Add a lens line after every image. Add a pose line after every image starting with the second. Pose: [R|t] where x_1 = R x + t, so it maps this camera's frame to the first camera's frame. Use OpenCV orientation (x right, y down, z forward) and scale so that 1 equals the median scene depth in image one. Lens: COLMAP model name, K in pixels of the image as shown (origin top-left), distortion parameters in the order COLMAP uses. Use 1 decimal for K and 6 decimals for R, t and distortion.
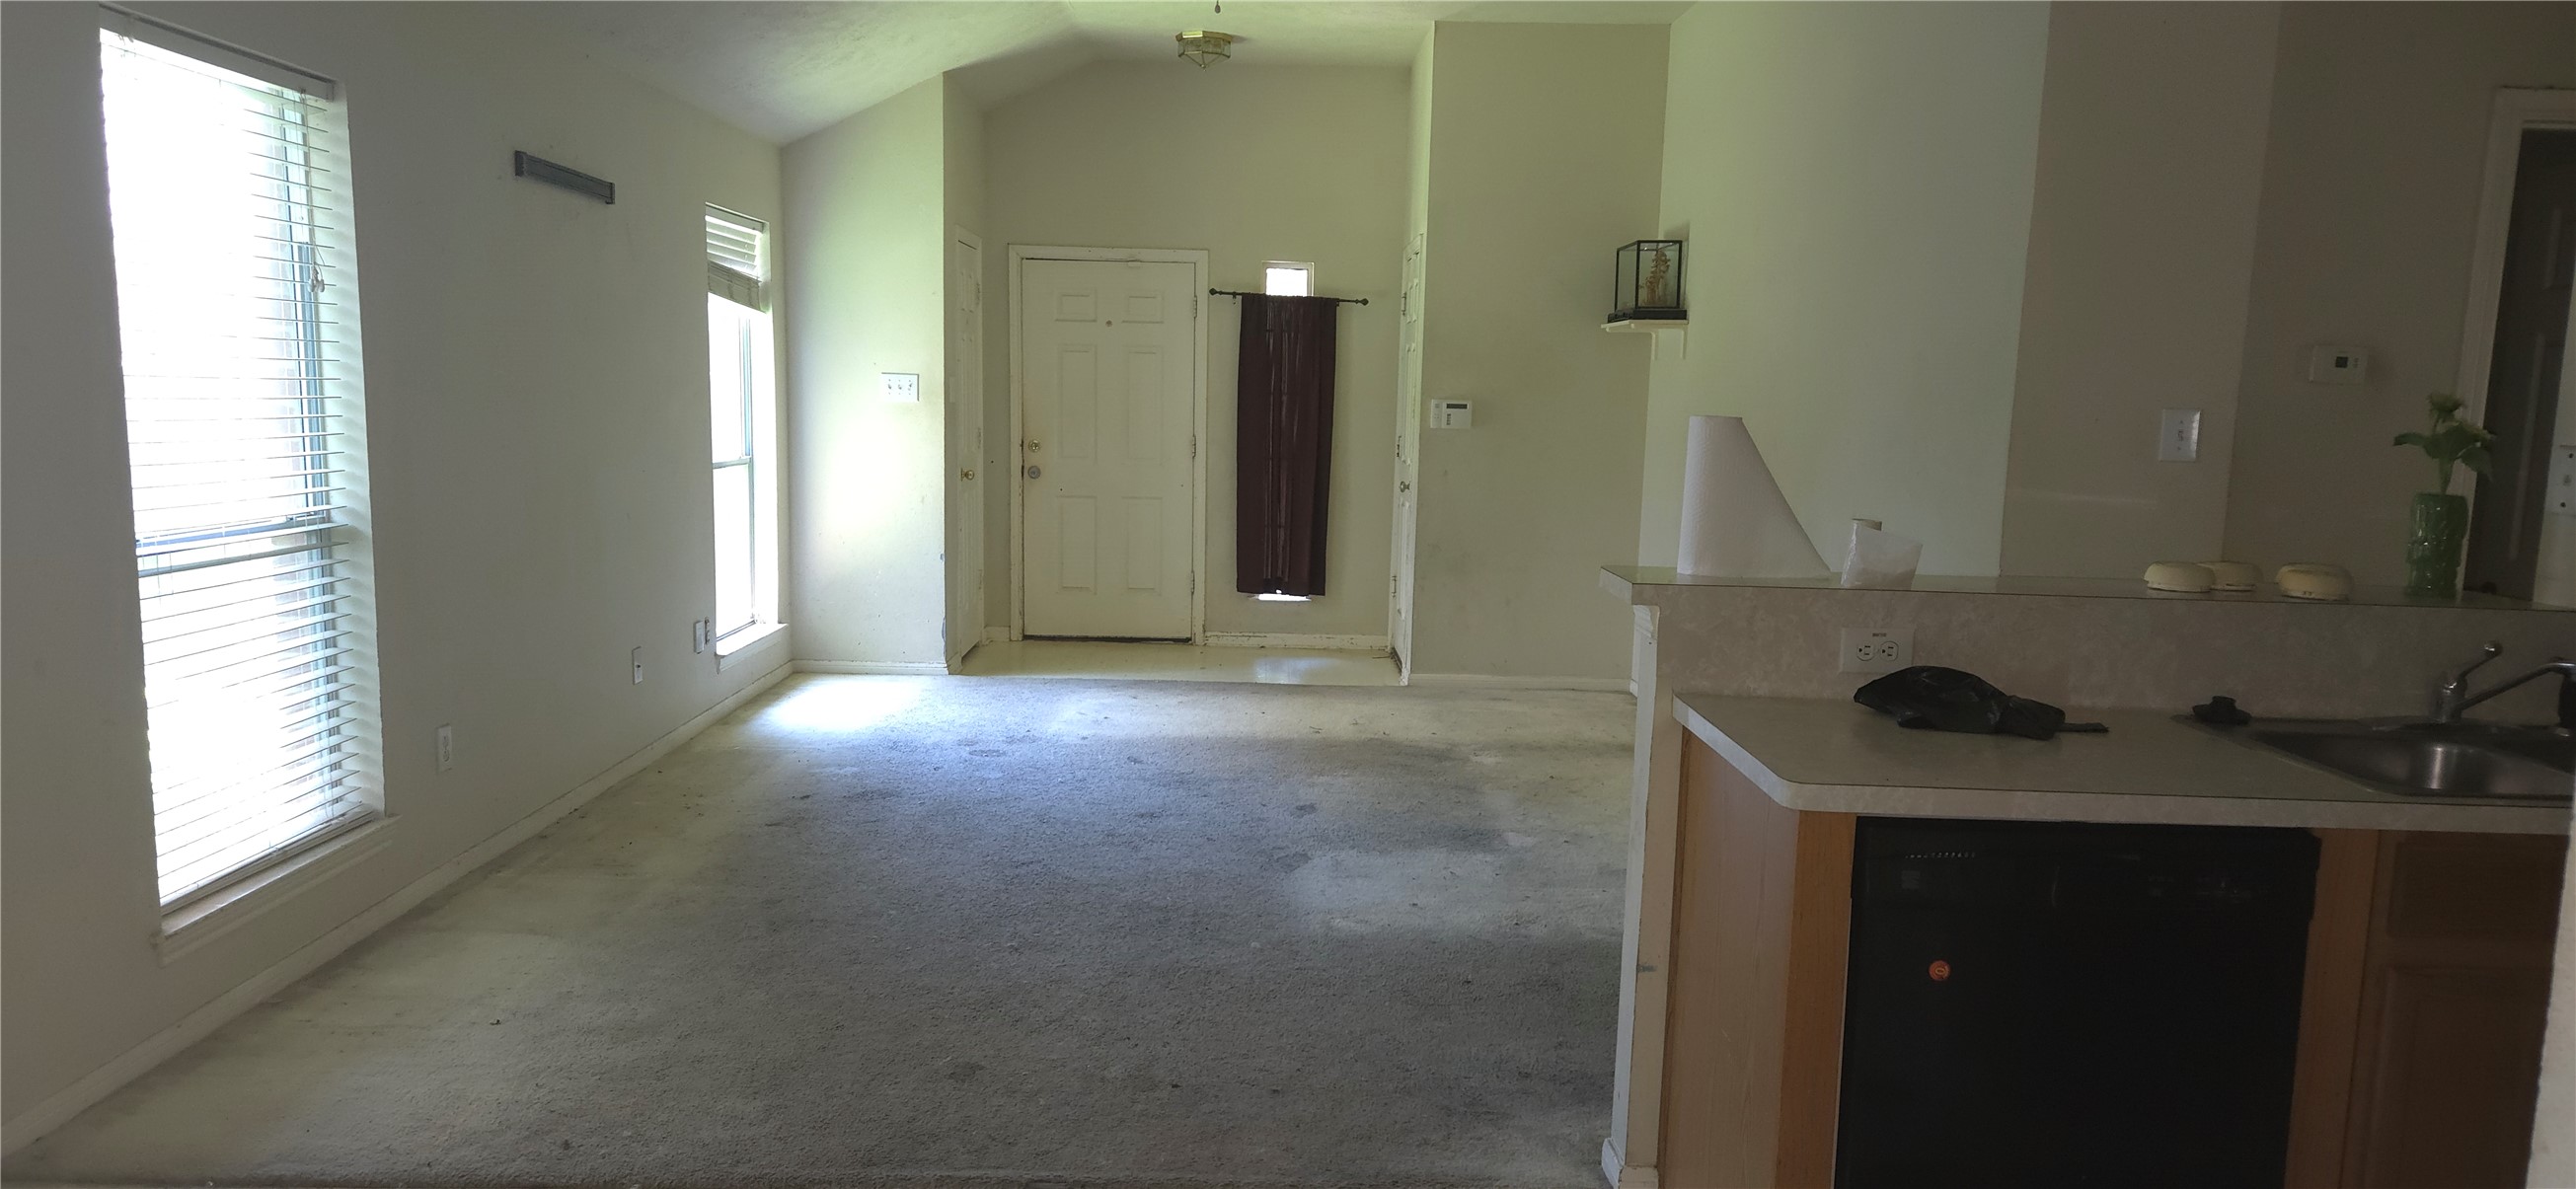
lens RADIAL K [[1711.8, 0, 1276.2], [0, 1711.8, 613.6], [0, 0, 1]] dist [0.071341, -0.055760]
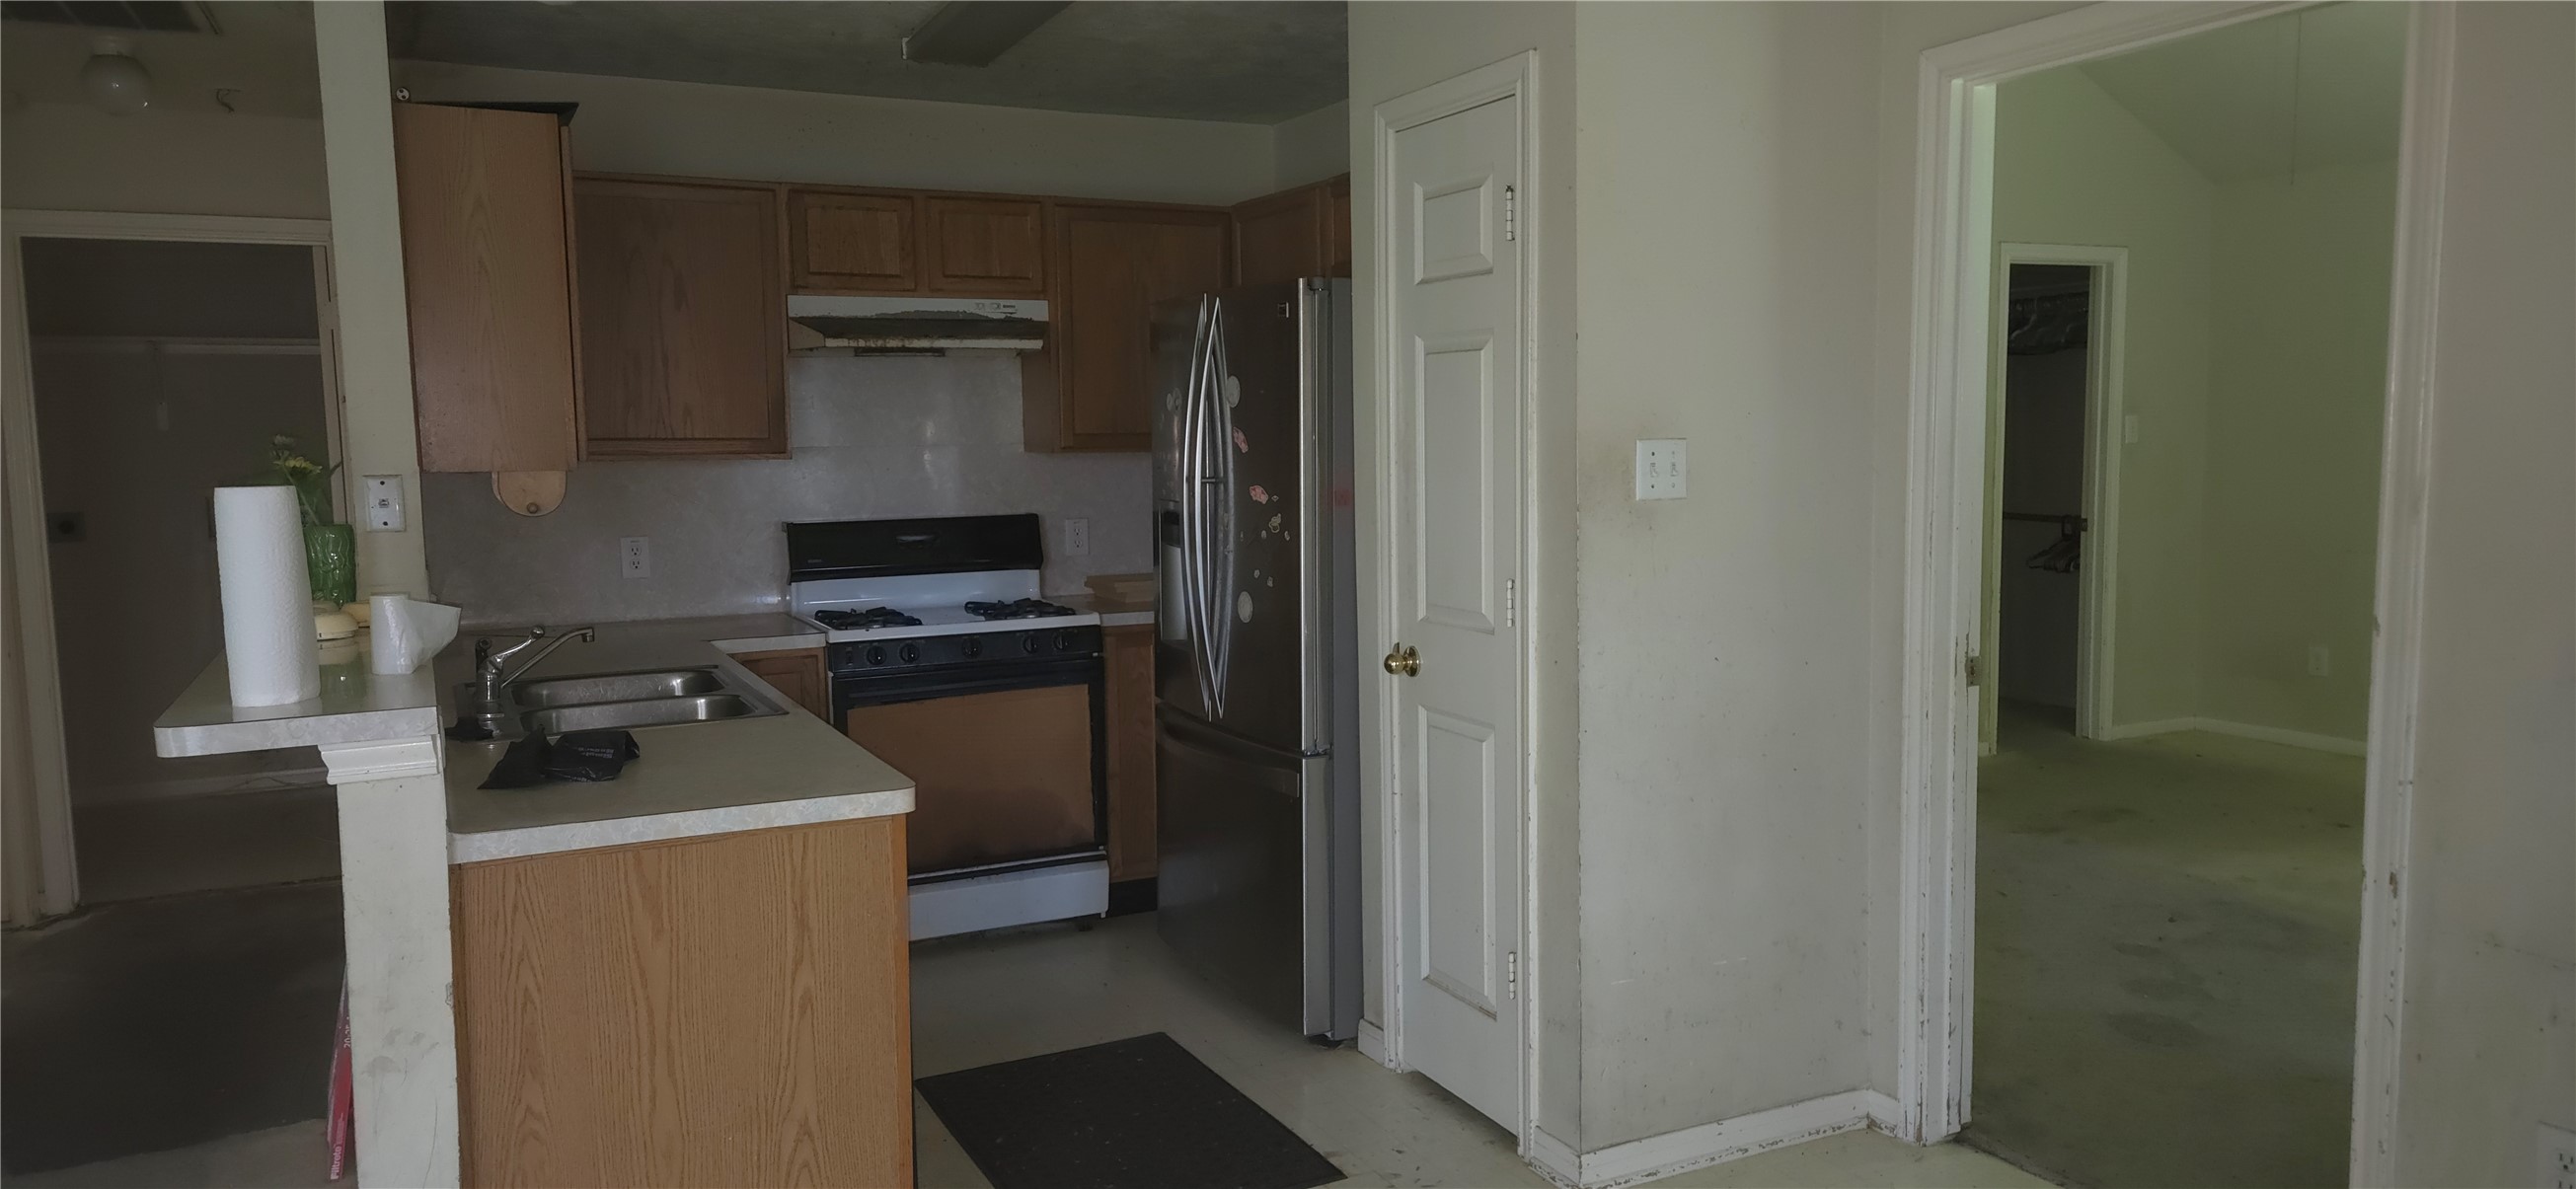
lens RADIAL K [[1711.8, 0, 1285.2], [0, 1711.8, 593.6], [0, 0, 1]] dist [0.071341, -0.055760]
pose [[-0.435766, -0.108387, 0.893510, -0.233013], [0.124551, 0.975910, 0.179126, -0.057502], [-0.891401, 0.189345, -0.411769, 0.356218]]
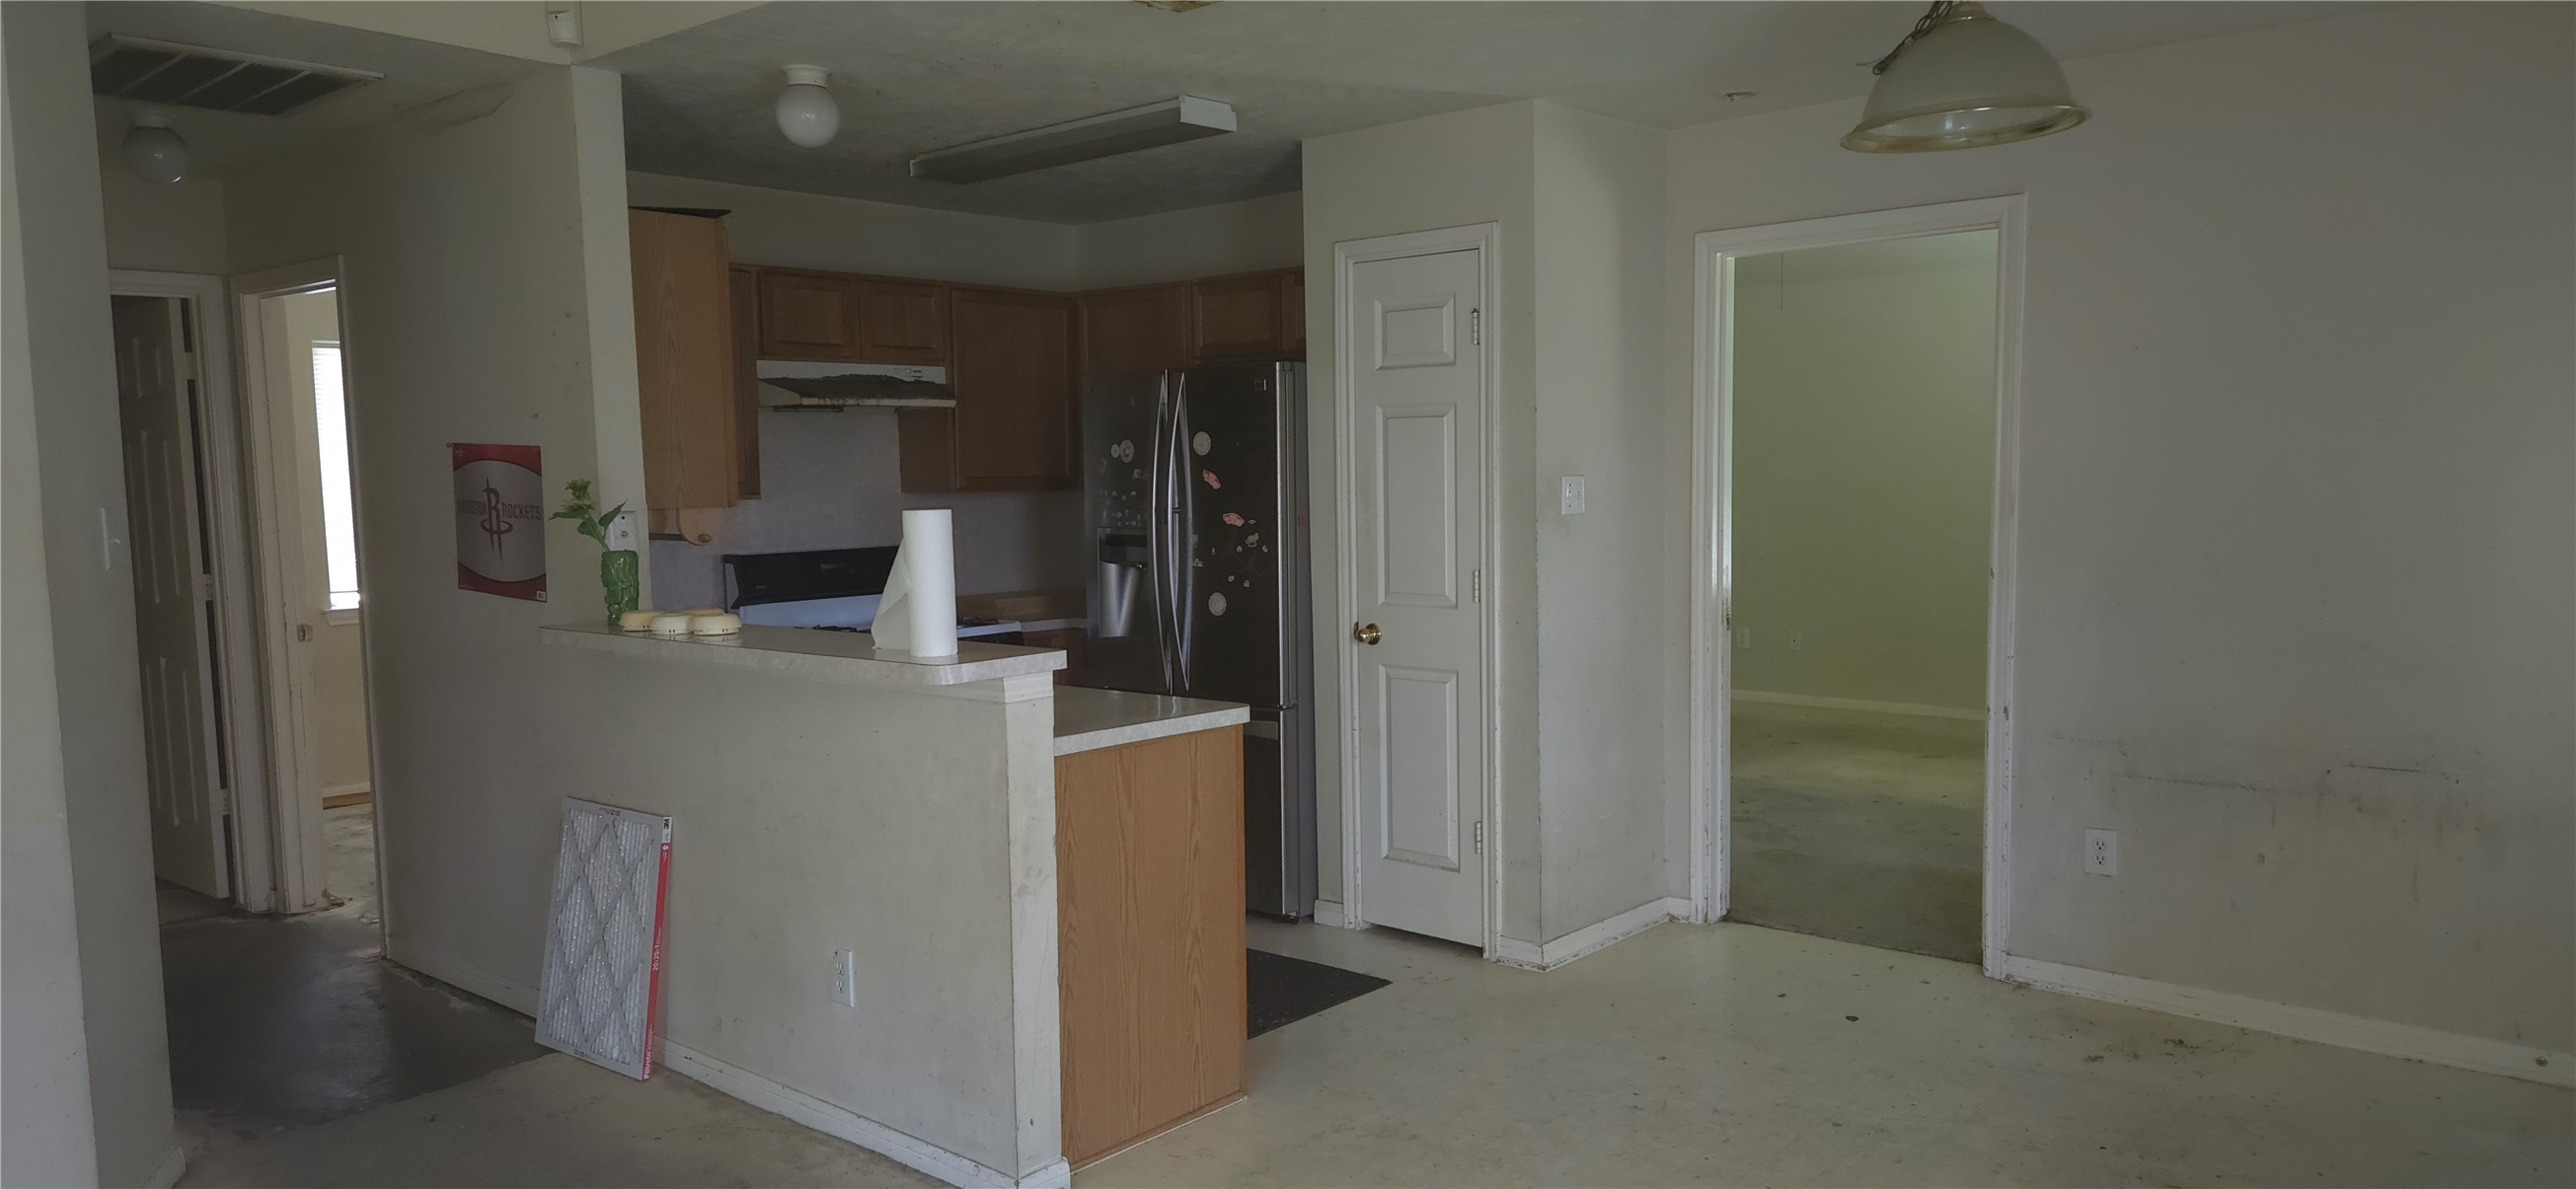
lens RADIAL K [[1711.8, 0, 1283.7], [0, 1711.8, 610.0], [0, 0, 1]] dist [0.071341, -0.055760]
pose [[-0.740900, -0.071155, 0.667836, -0.249336], [0.088627, 0.975318, 0.202239, -0.097946], [-0.665742, 0.209027, -0.716306, 0.634816]]
